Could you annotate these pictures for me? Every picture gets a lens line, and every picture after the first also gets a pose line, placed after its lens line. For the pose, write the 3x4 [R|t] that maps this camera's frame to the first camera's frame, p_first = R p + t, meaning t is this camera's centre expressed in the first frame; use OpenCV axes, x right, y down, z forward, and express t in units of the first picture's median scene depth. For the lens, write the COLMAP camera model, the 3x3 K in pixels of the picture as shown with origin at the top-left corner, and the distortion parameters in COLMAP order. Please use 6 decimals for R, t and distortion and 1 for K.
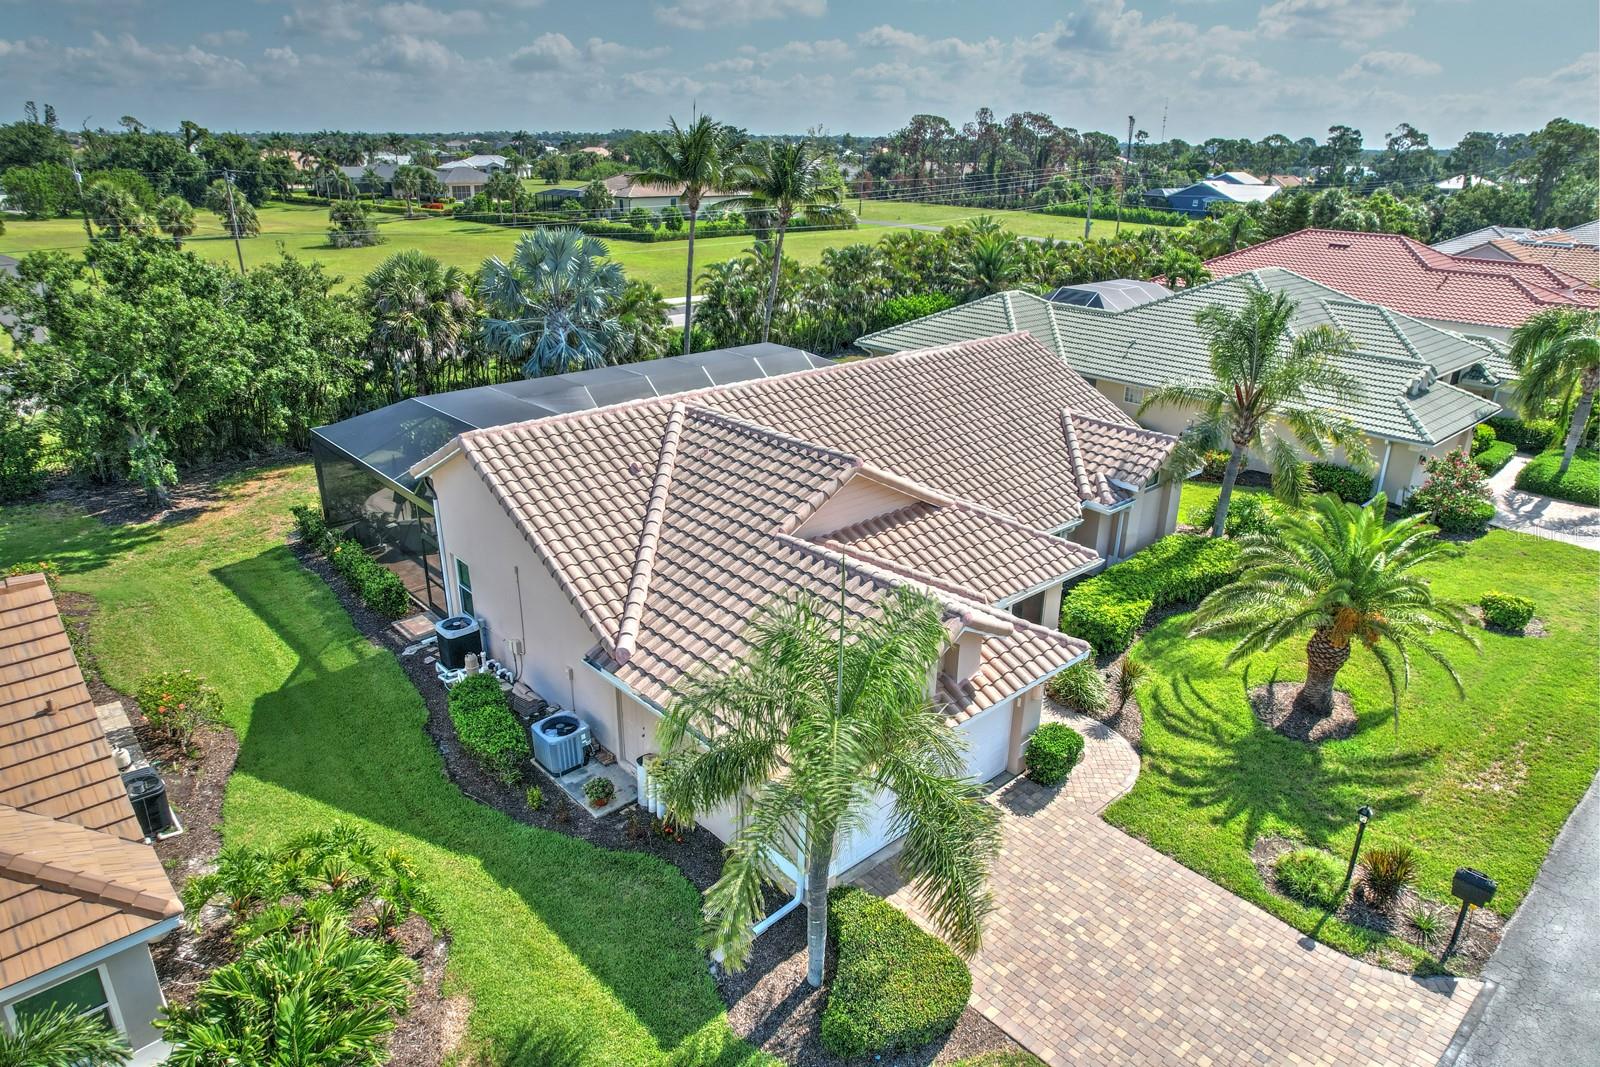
lens RADIAL K [[1011.4, 0, 802.3], [0, 1011.4, 539.7], [0, 0, 1]] dist [-0.071411, 0.062036]
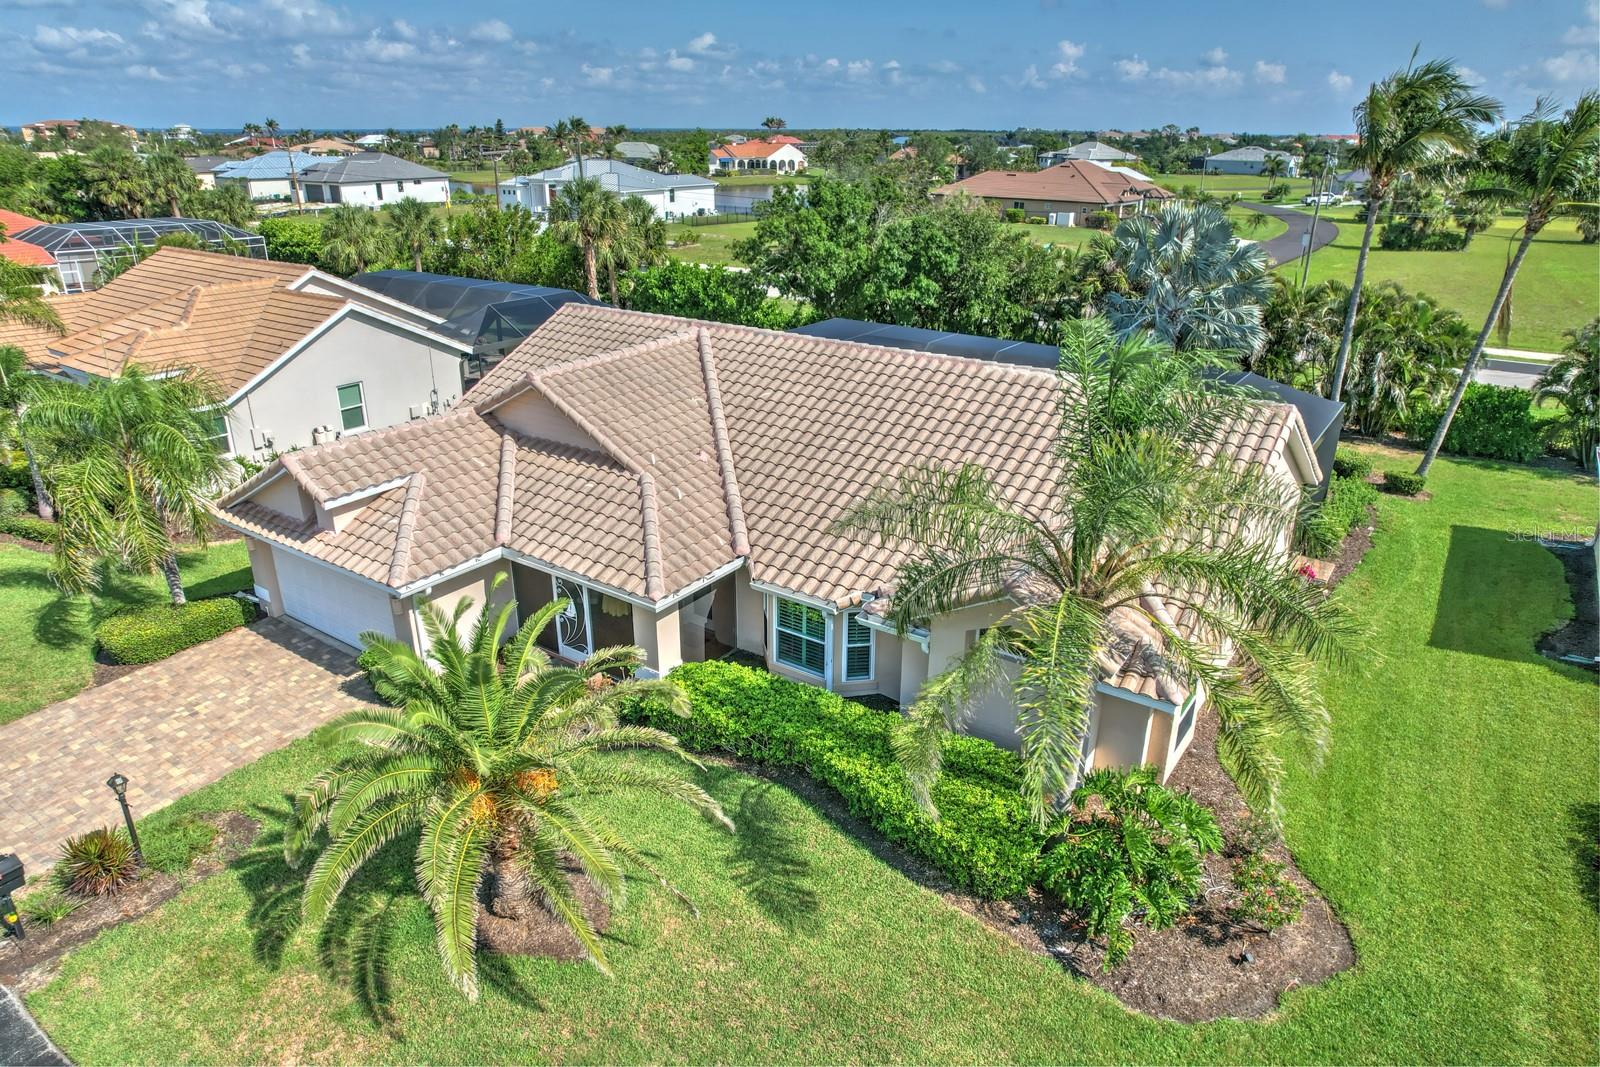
lens RADIAL K [[1040.1, 0, 800.7], [0, 1040.1, 524.9], [0, 0, 1]] dist [-0.050049, 0.002815]
pose [[0.203967, 0.338756, -0.918500, 1.126081], [-0.363629, 0.897316, 0.250194, -0.293489], [0.908940, 0.282962, 0.306204, 0.936521]]
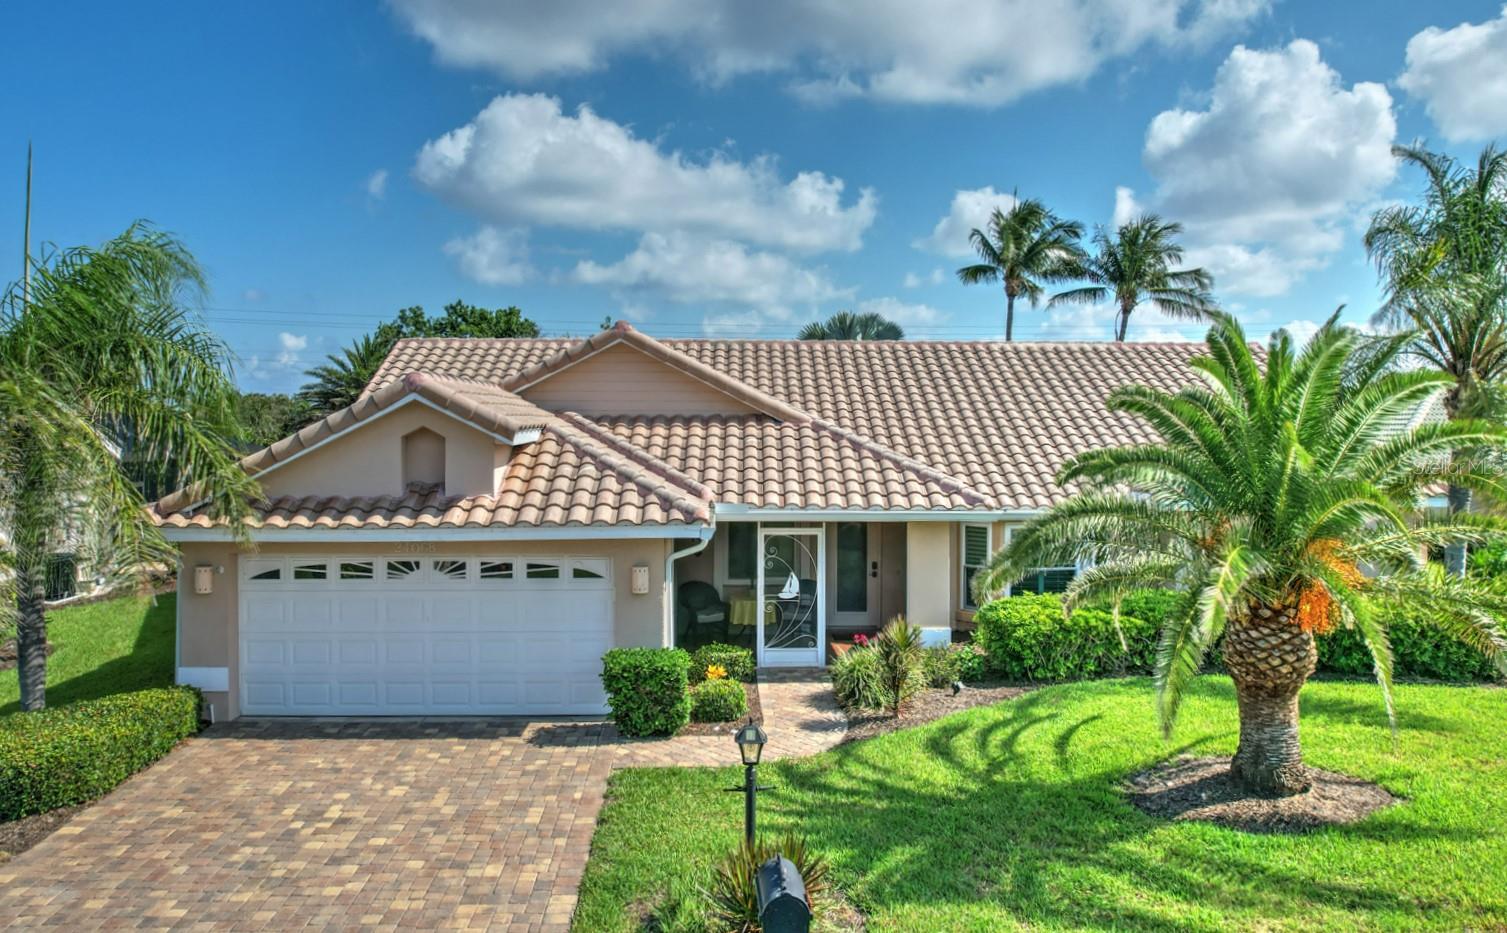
lens RADIAL K [[1050.3, 0, 753.8], [0, 1050.3, 420.2], [0, 0, 1]] dist [-0.082977, 0.081735]
pose [[0.760000, -0.012230, -0.649808, 0.678792], [-0.232929, 0.928279, -0.289899, 0.214619], [0.606749, 0.371682, 0.702643, 0.474941]]
